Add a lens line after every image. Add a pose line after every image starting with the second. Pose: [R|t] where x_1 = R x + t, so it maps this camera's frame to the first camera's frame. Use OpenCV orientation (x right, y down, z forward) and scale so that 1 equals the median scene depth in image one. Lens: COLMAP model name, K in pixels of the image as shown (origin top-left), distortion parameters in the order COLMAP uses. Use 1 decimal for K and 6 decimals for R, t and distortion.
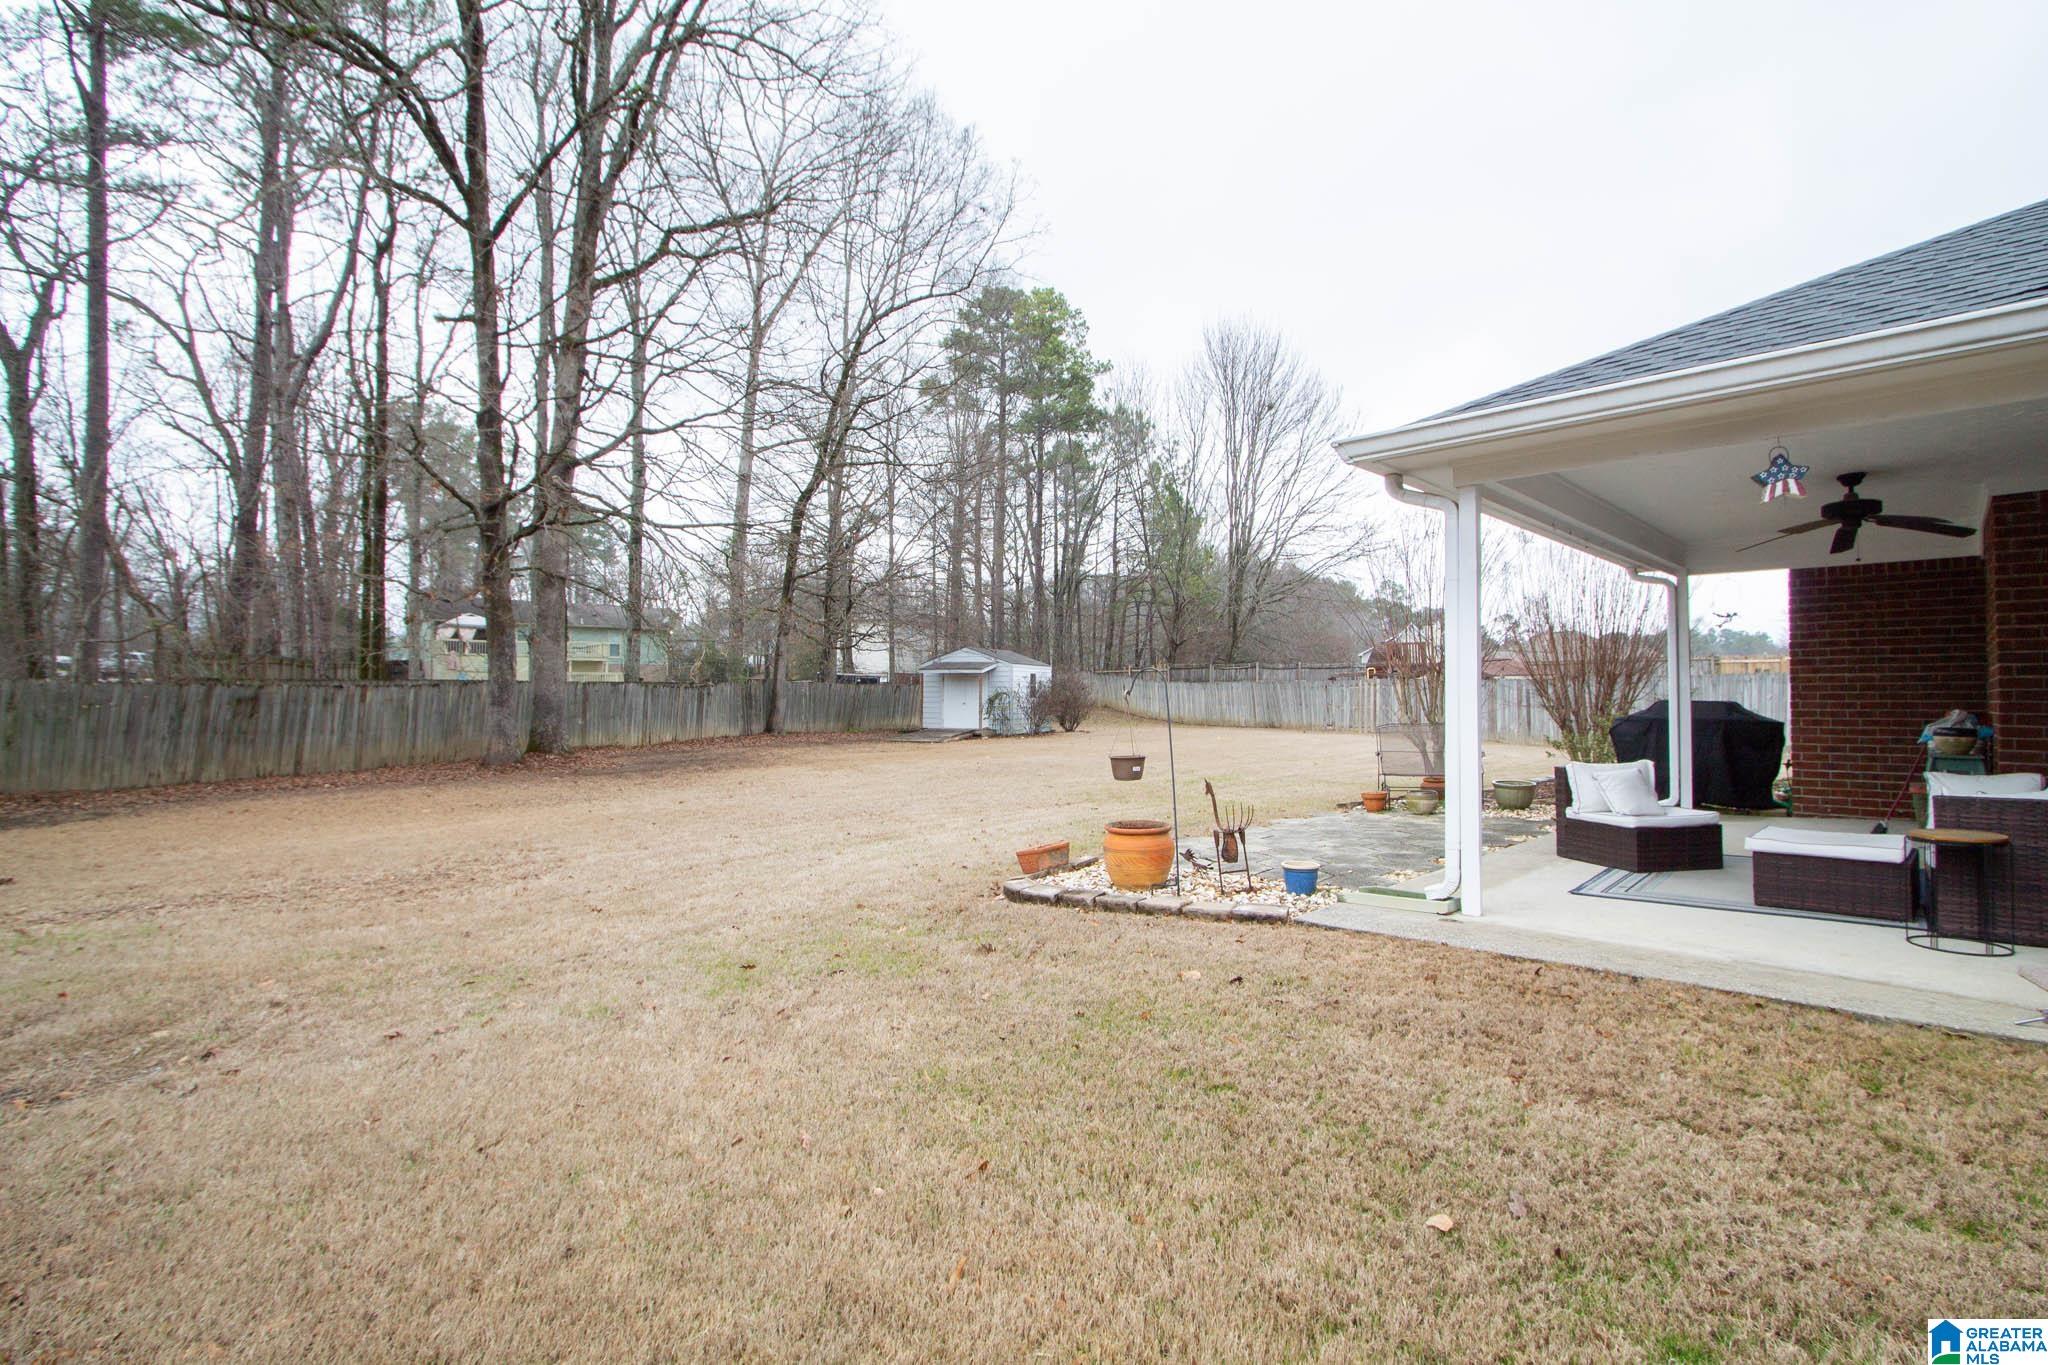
lens RADIAL K [[967.8, 0, 1036.6], [0, 967.8, 673.1], [0, 0, 1]] dist [-0.024810, 0.005792]
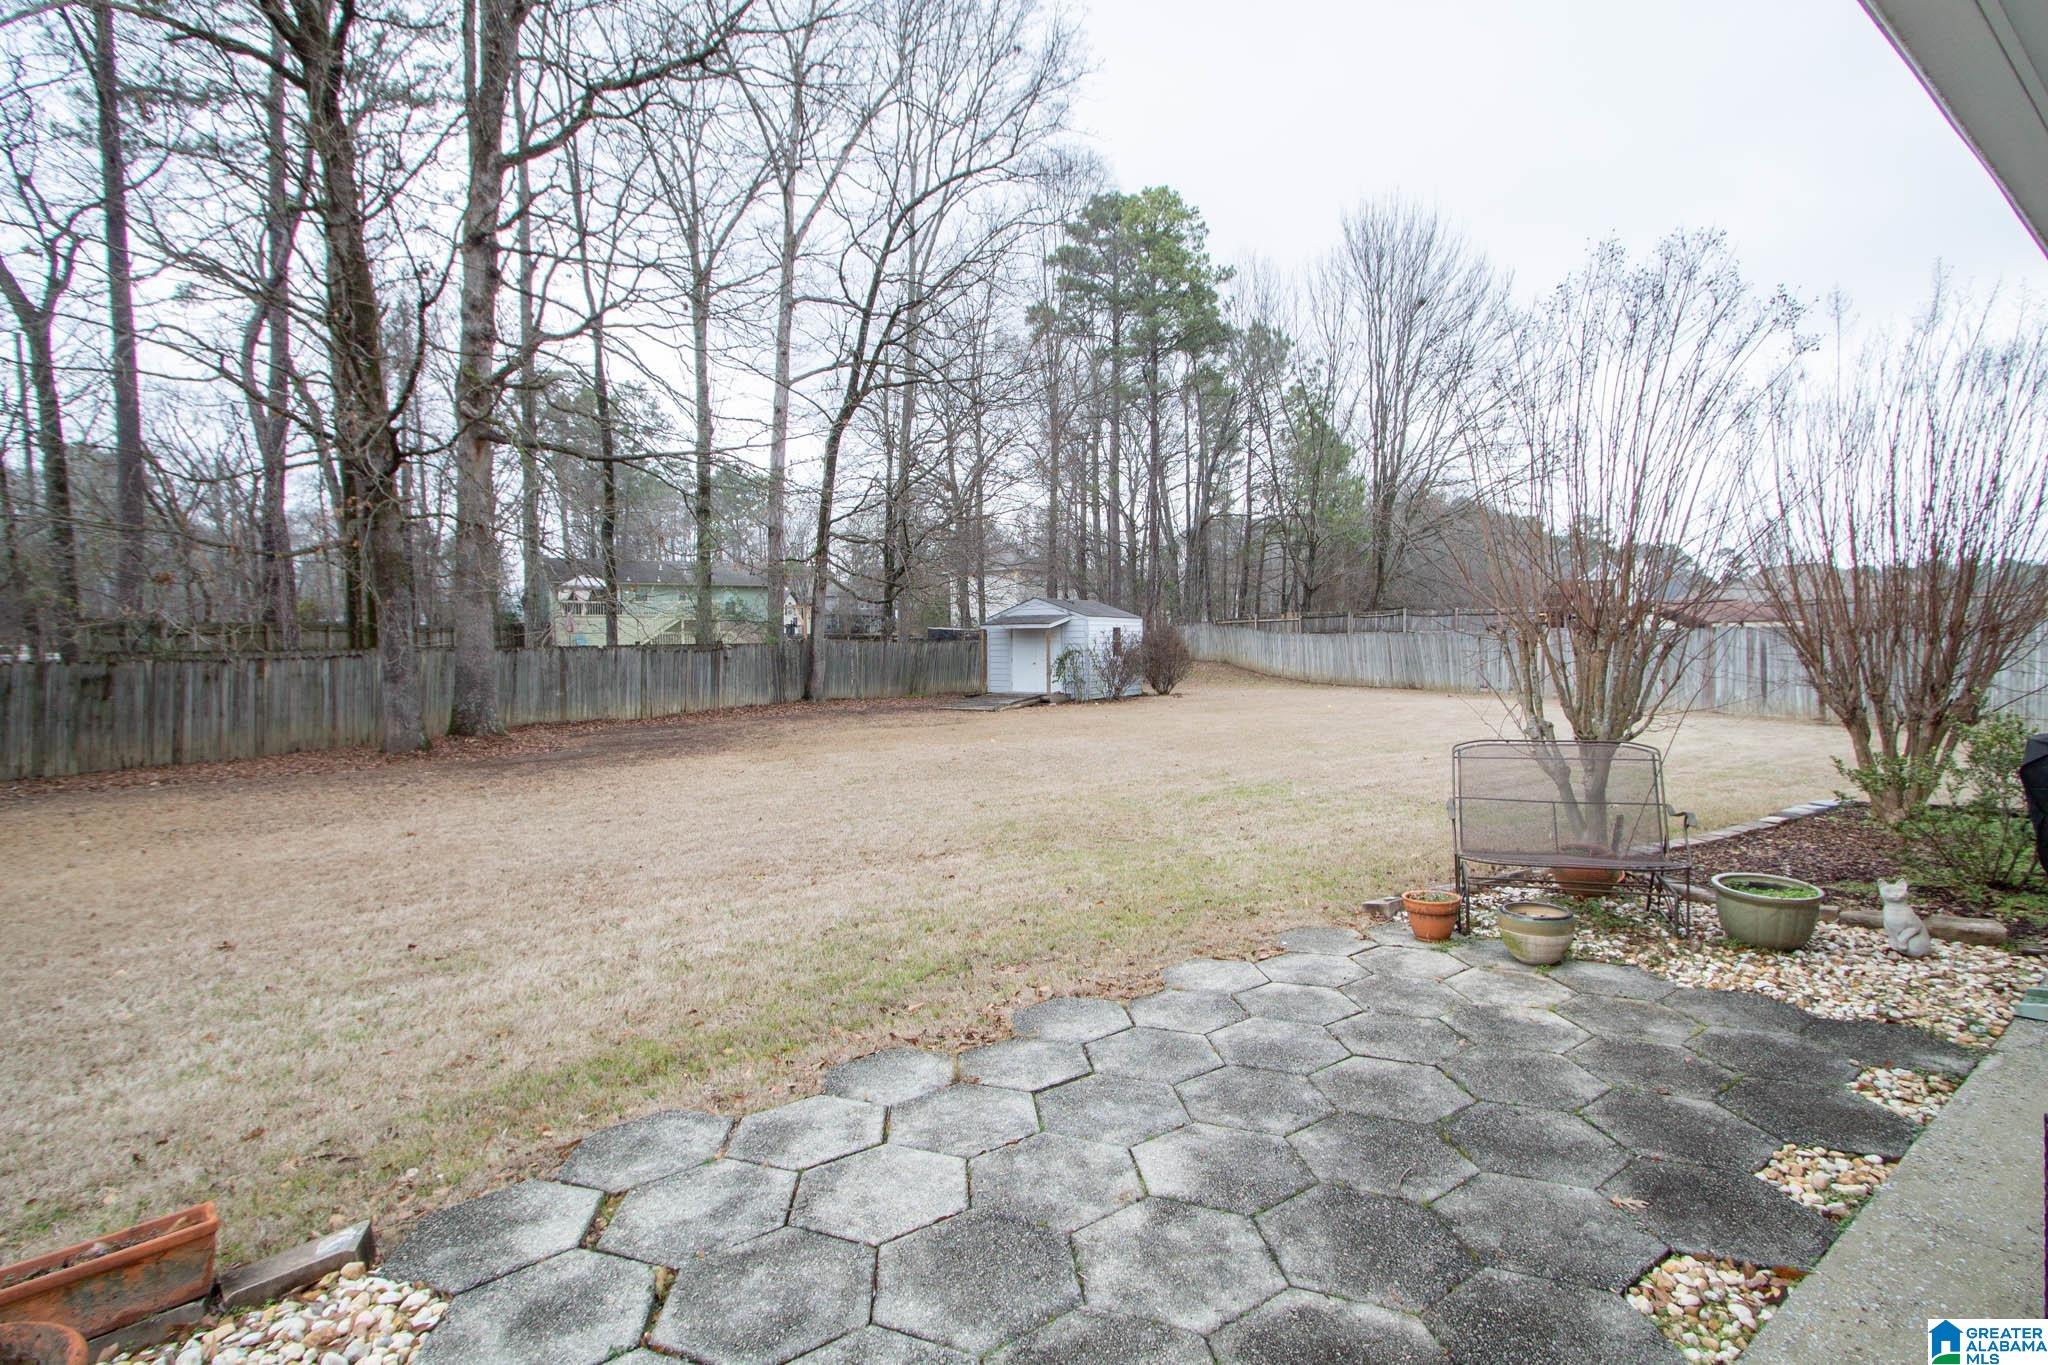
lens RADIAL K [[967.8, 0, 1038.1], [0, 967.8, 676.0], [0, 0, 1]] dist [-0.024810, 0.005792]
pose [[0.986101, -0.007495, -0.165980, 0.051887], [0.016461, 0.998474, 0.052707, -0.002120], [0.165332, -0.054707, 0.984719, 0.112253]]
